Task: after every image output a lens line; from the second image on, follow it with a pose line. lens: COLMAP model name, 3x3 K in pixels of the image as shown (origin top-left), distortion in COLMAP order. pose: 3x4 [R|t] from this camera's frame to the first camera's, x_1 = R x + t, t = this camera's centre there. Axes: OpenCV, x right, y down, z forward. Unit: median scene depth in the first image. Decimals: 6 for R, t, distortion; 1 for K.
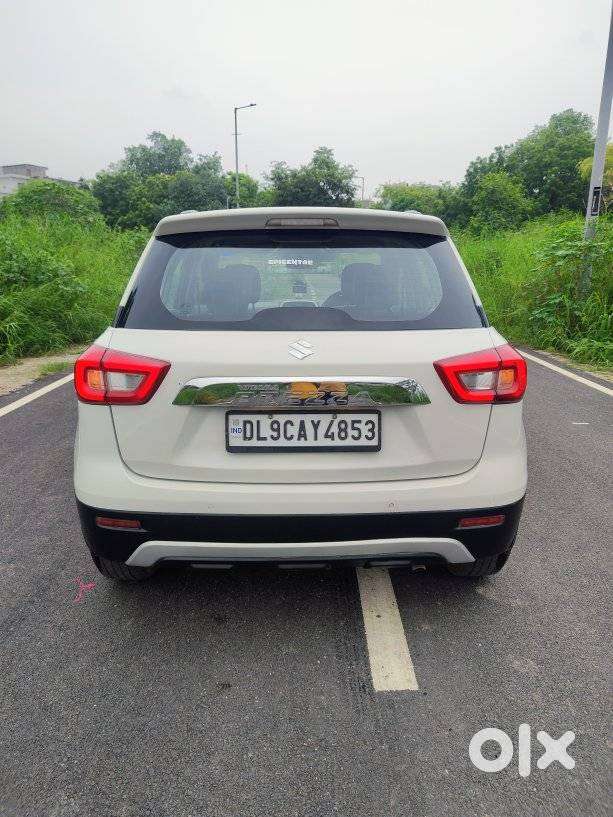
lens RADIAL K [[546.9, 0, 306.5], [0, 546.9, 408.5], [0, 0, 1]] dist [0.013595, 0.002374]
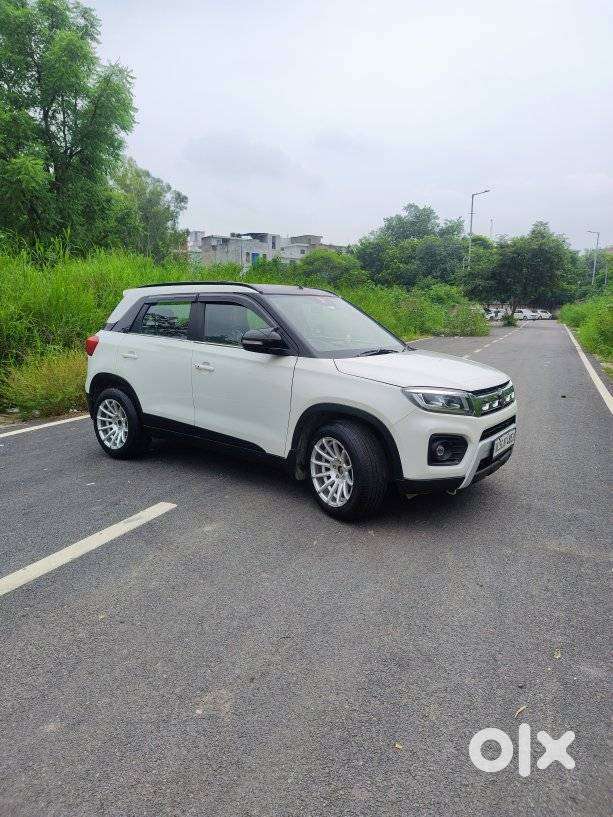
lens RADIAL K [[555.6, 0, 301.3], [0, 555.6, 410.8], [0, 0, 1]] dist [0.009672, 0.005582]
pose [[0.910315, 0.076377, -0.406808, 0.290516], [-0.109503, 0.992249, -0.058743, 0.329551], [0.399168, 0.098022, 0.911623, -1.221024]]
